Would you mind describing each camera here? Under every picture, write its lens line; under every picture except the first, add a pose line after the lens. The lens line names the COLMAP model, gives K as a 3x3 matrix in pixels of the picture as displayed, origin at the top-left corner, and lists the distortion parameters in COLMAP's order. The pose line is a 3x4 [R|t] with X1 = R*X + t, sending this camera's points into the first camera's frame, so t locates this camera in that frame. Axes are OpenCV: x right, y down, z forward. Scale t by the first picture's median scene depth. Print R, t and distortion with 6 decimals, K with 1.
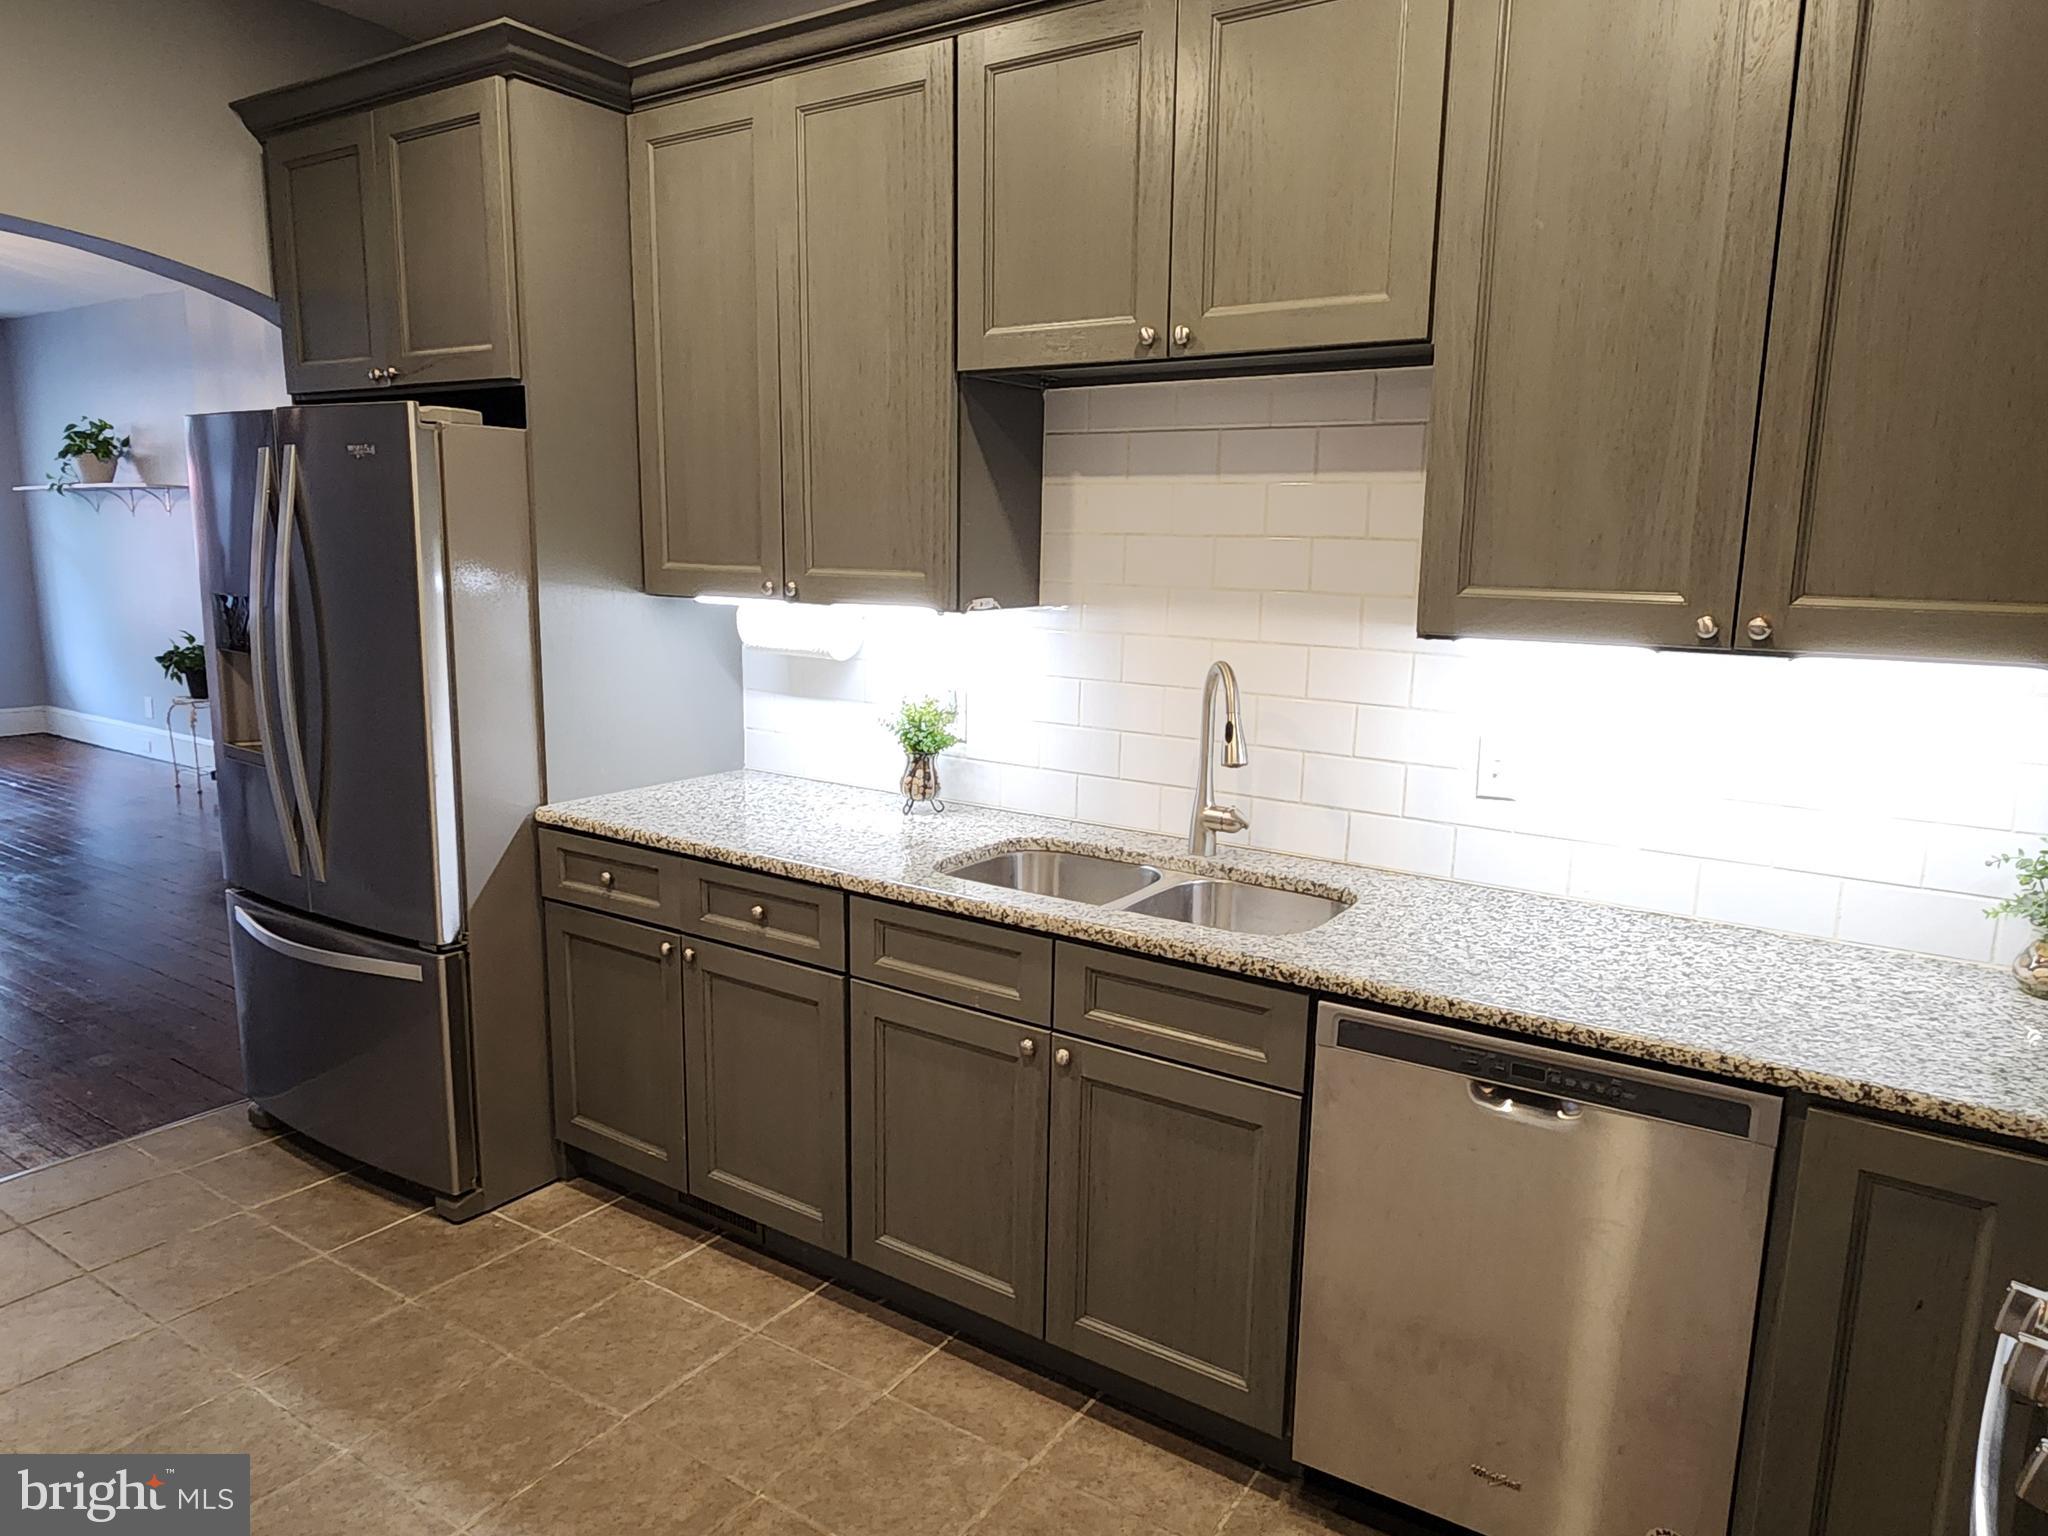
lens RADIAL K [[1332.5, 0, 1024.0], [0, 1332.5, 768.0], [0, 0, 1]] dist [-0.003548, -0.003134]
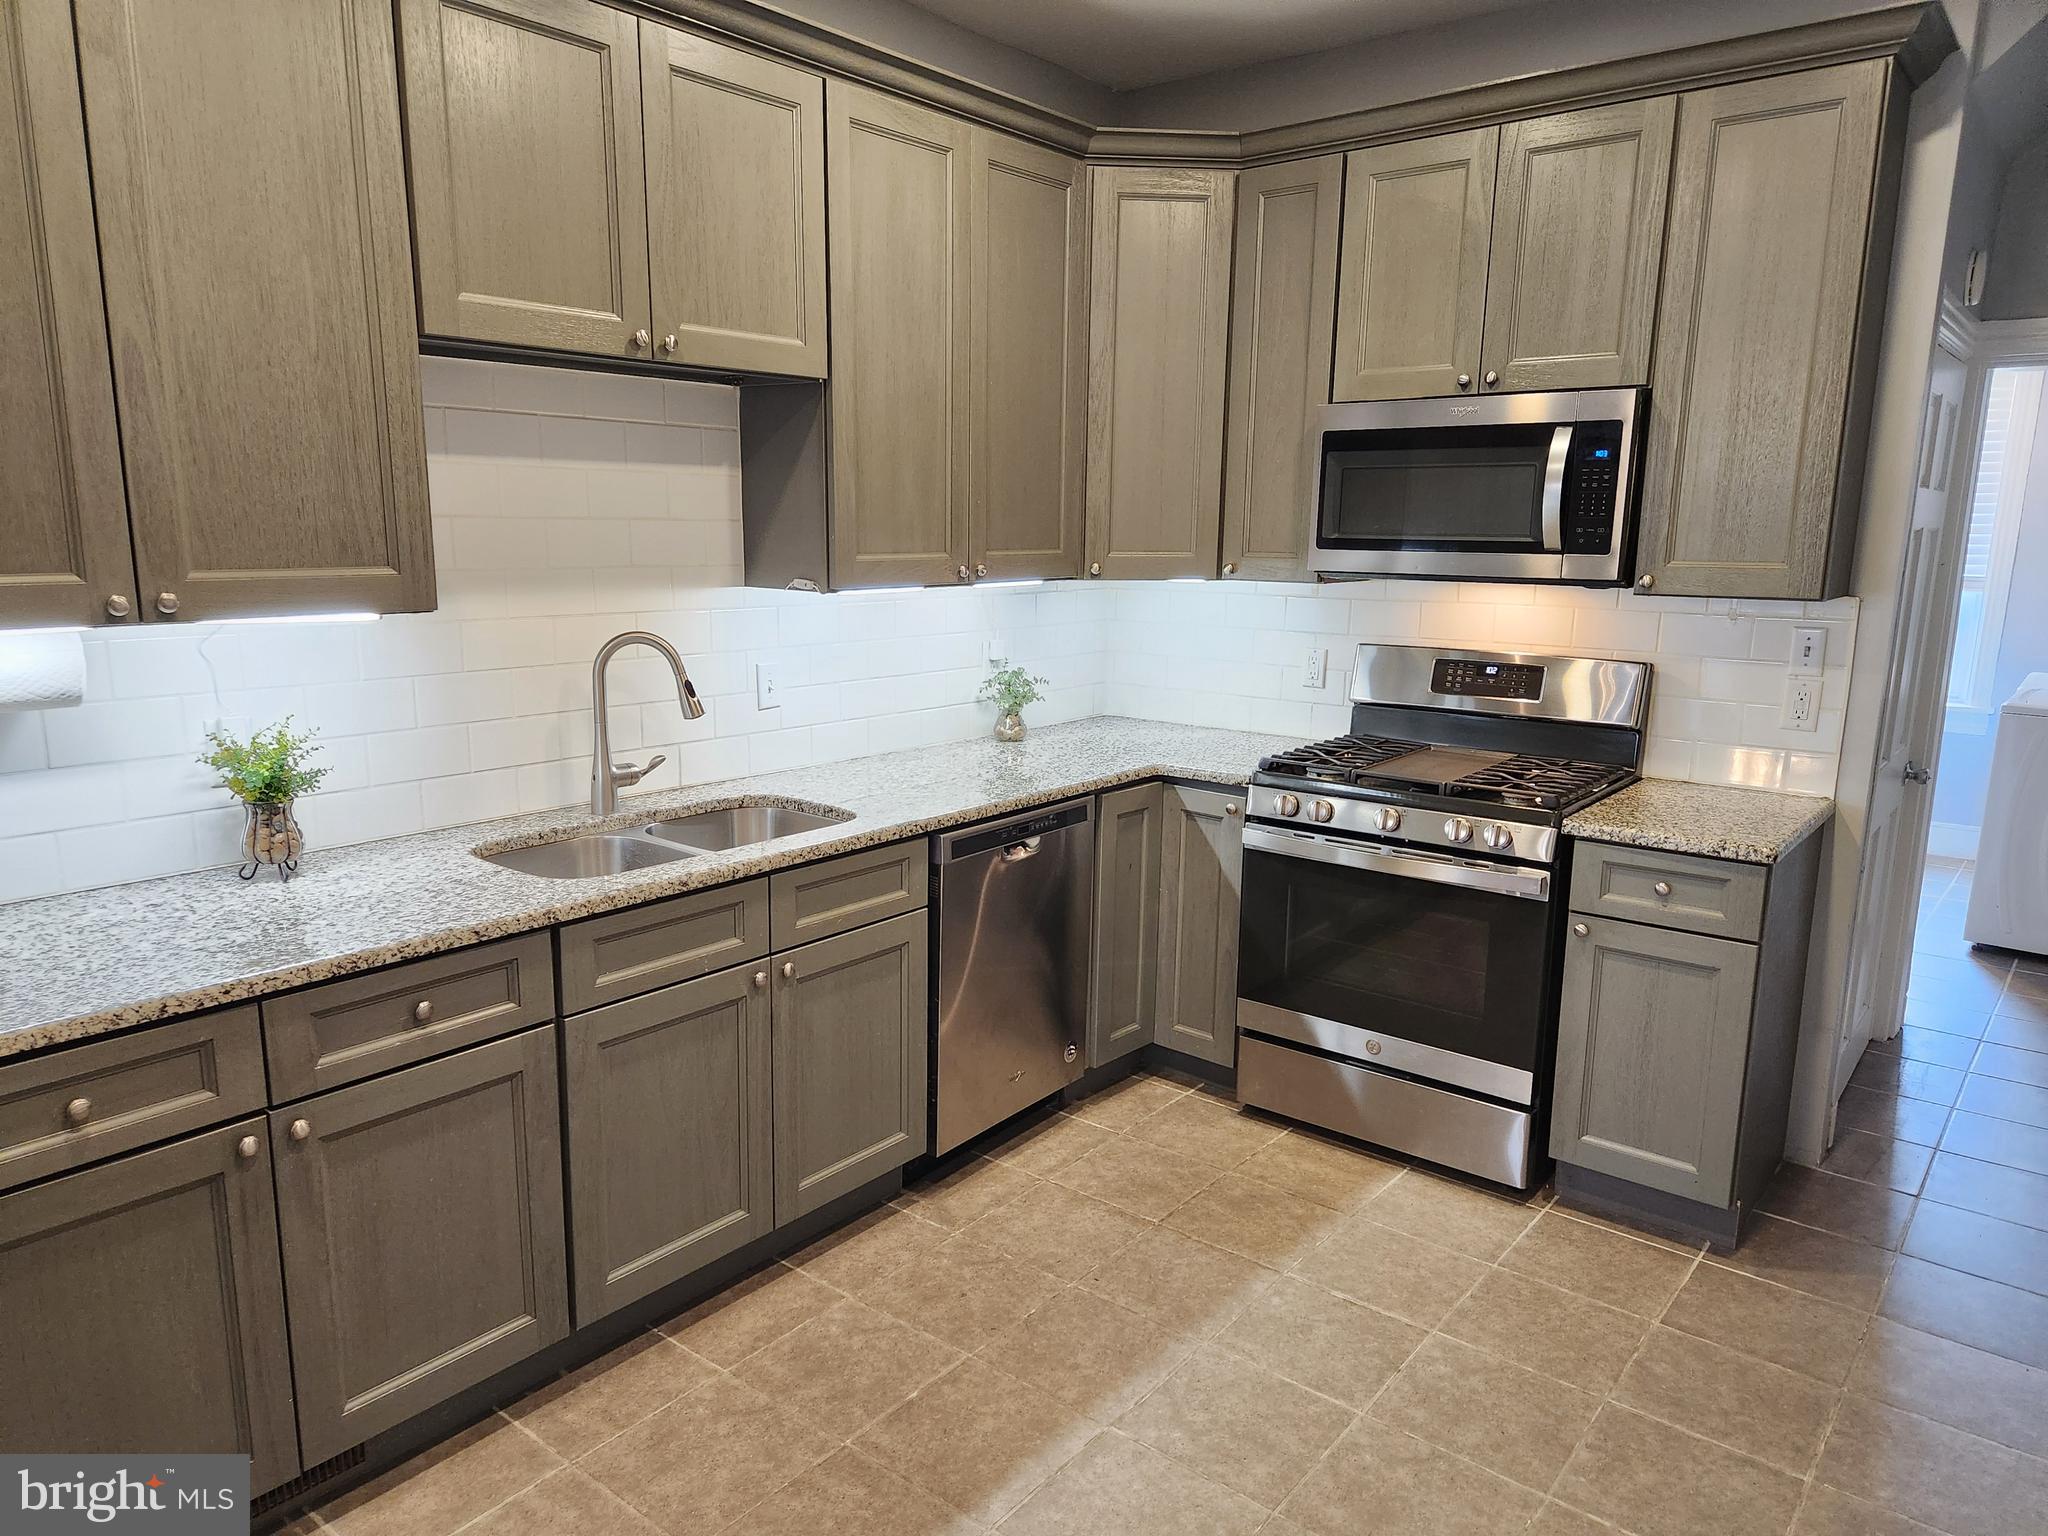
lens RADIAL K [[1331.5, 0, 1024.0], [0, 1331.5, 768.0], [0, 0, 1]] dist [0.005670, 0.000834]
pose [[0.092547, -0.200291, 0.975356, -0.930952], [0.159379, 0.969909, 0.184050, -0.121467], [-0.982870, 0.138418, 0.121684, 0.553852]]
